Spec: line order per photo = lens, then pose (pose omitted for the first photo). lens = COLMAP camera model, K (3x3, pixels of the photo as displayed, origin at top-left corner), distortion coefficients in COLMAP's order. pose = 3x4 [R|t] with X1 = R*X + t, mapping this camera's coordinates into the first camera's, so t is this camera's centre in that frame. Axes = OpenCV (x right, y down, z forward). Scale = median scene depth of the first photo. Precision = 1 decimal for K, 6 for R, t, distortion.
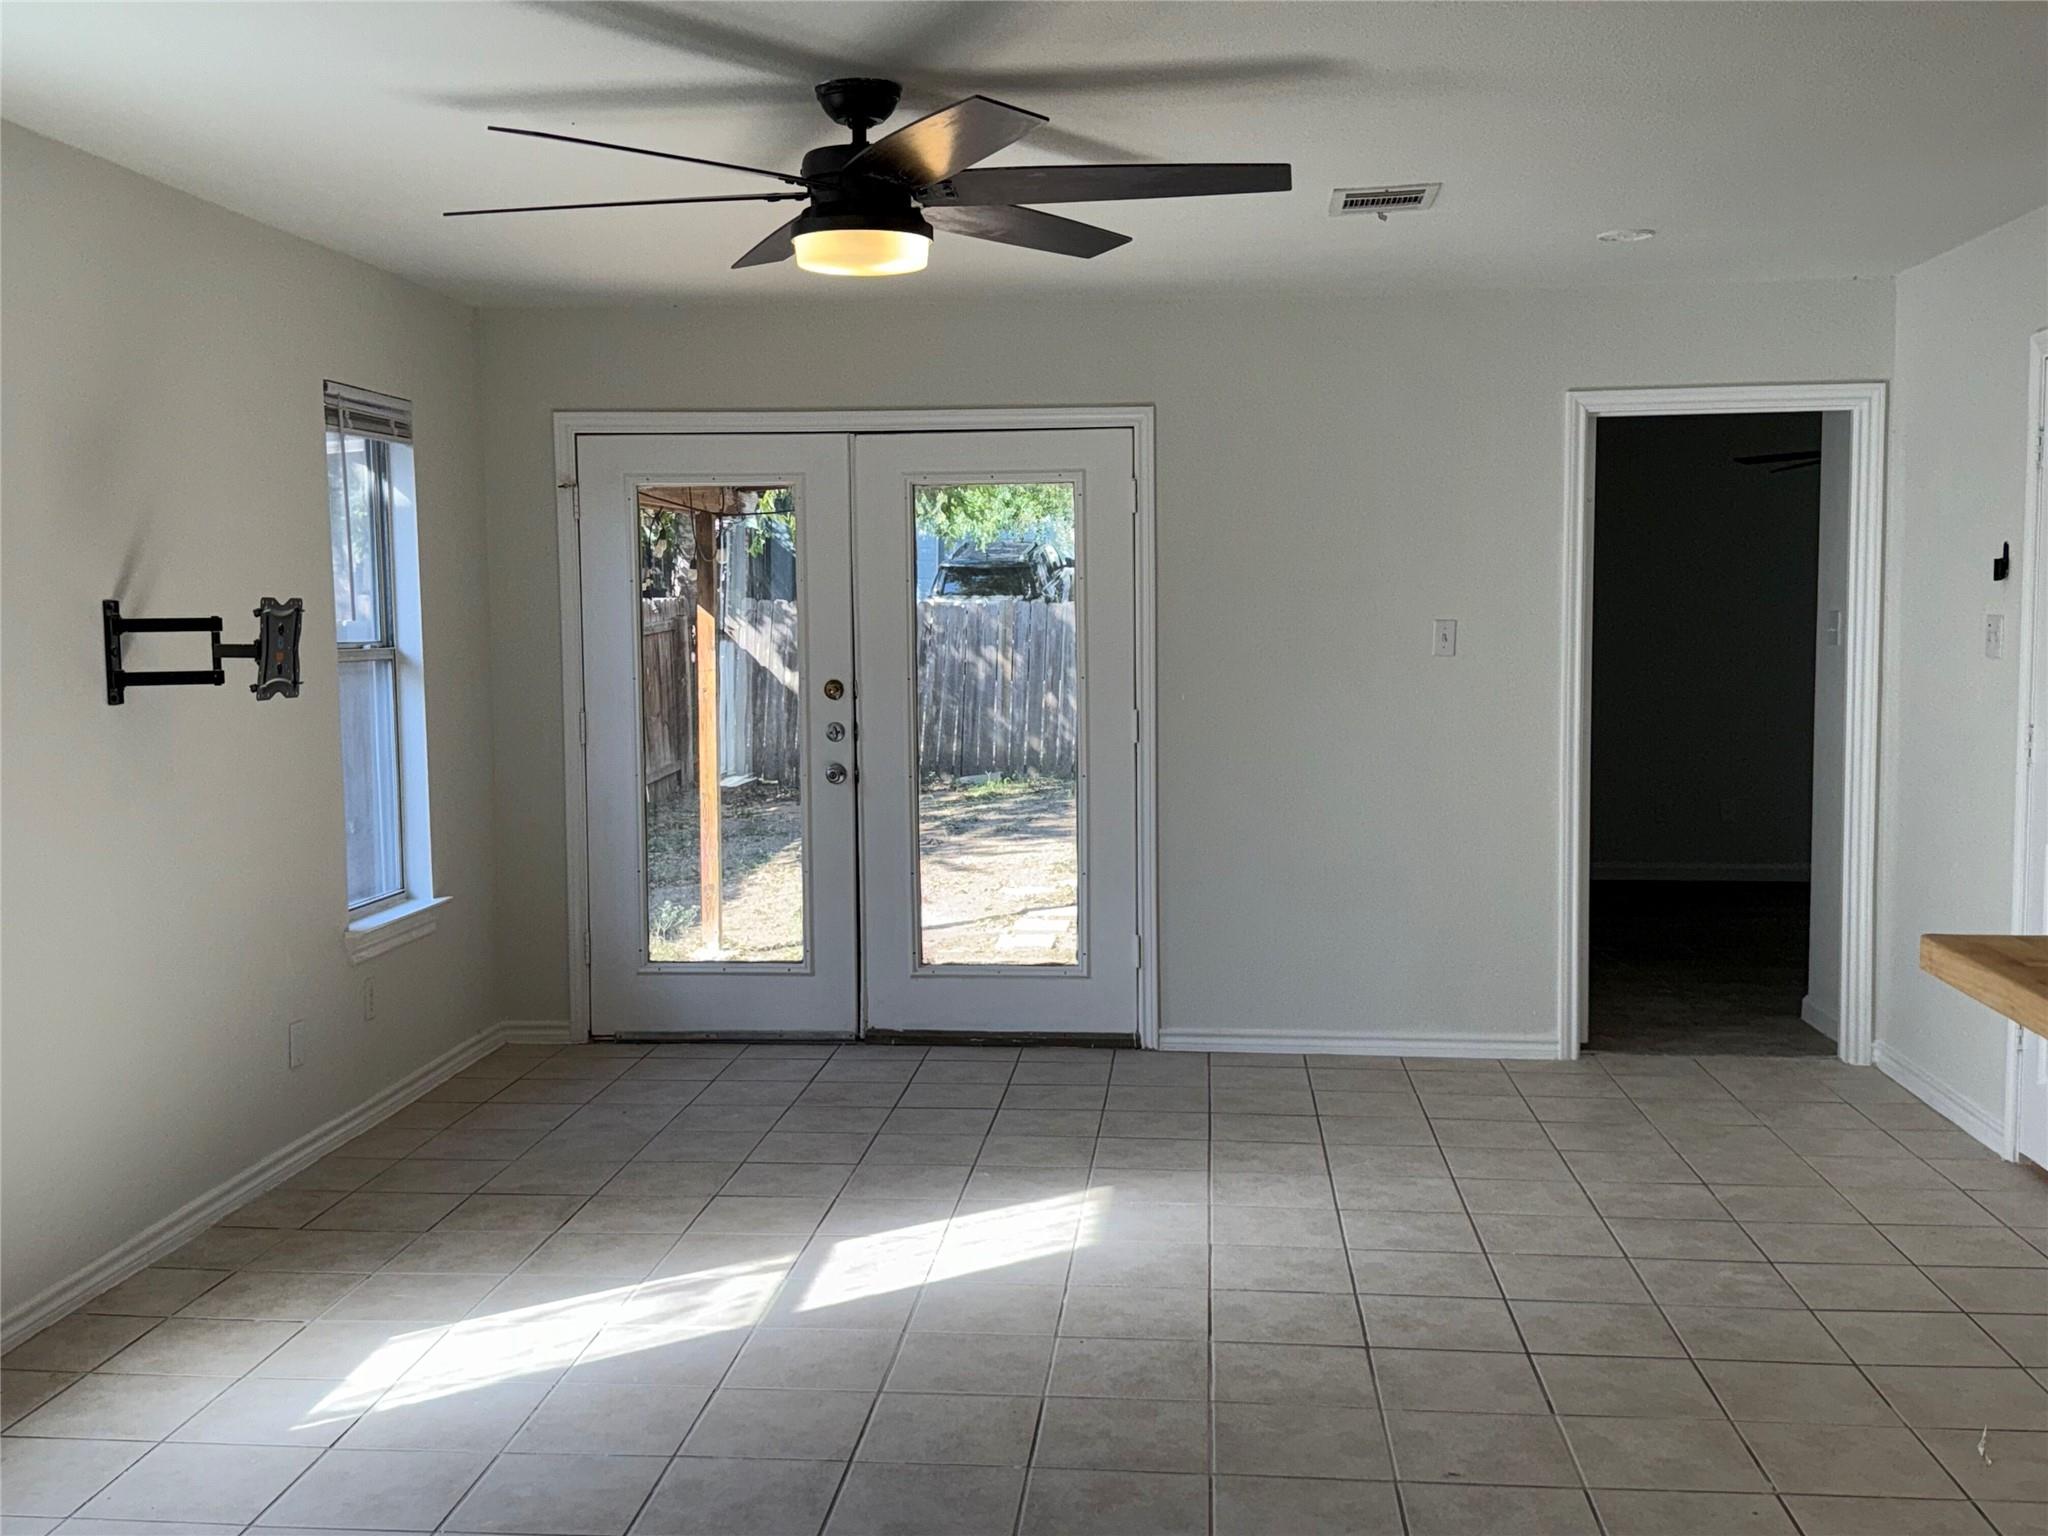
lens RADIAL K [[2063.1, 0, 1024.0], [0, 2063.1, 634.8], [0, 0, 1]] dist [0.010319, 0.006920]
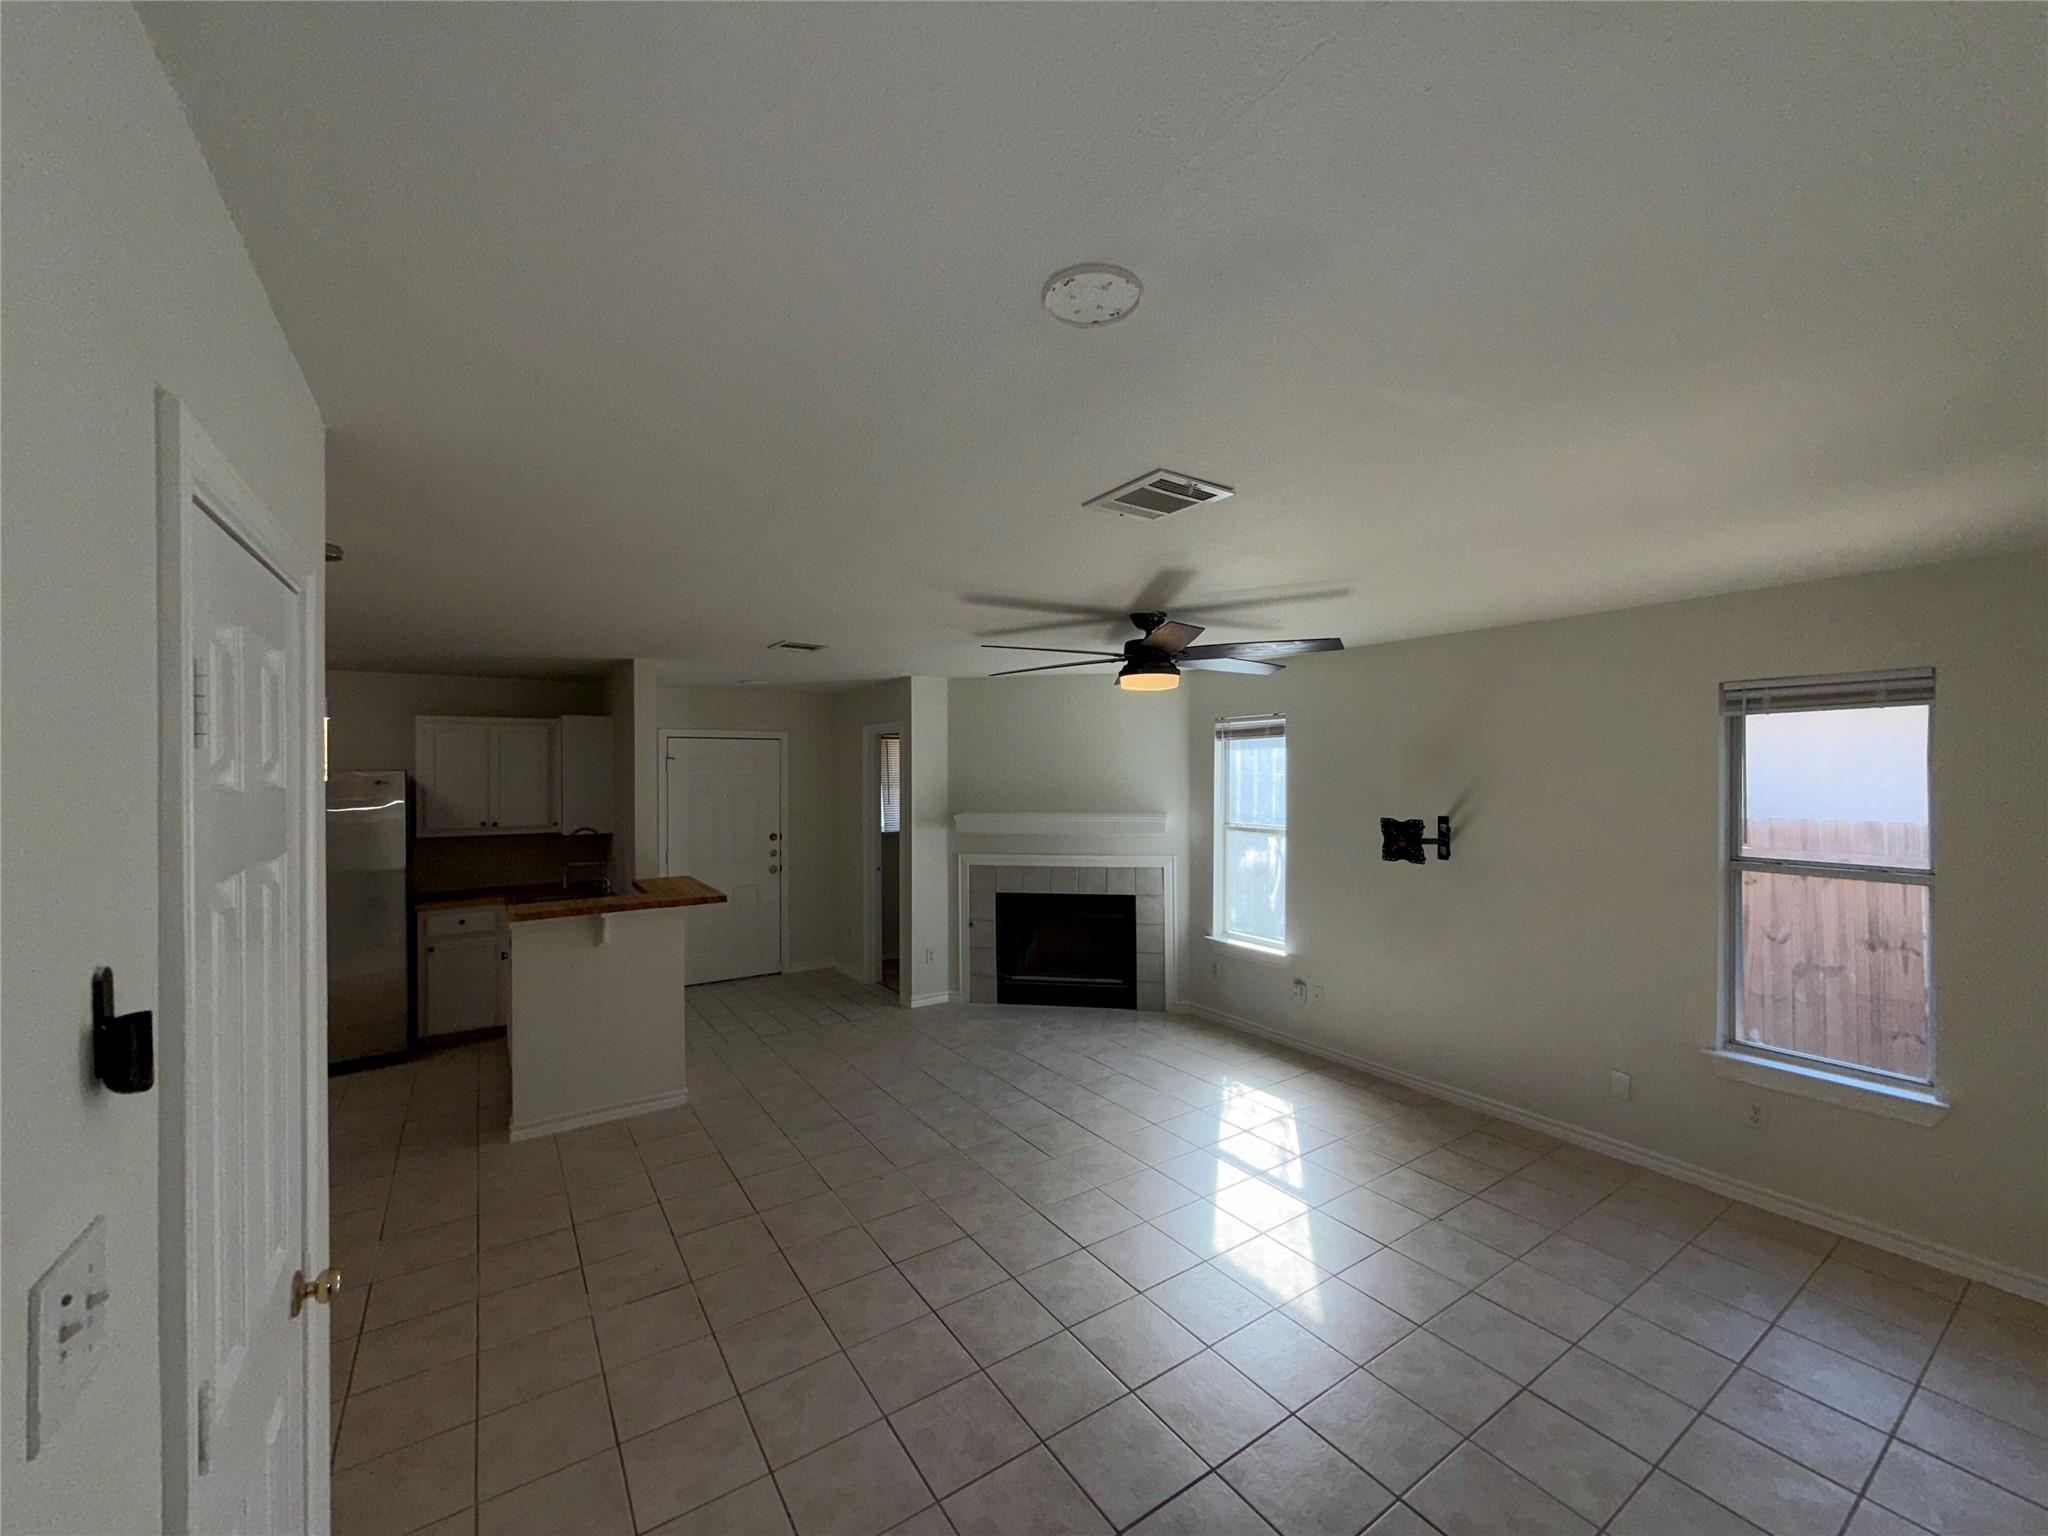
lens RADIAL K [[815.8, 0, 1022.5], [0, 815.8, 768.4], [0, 0, 1]] dist [0.001393, 0.000287]
pose [[-0.776113, 0.011242, -0.630493, 0.523983], [0.002730, 0.999892, 0.014468, -0.085868], [0.630587, 0.009507, -0.776060, 1.410023]]
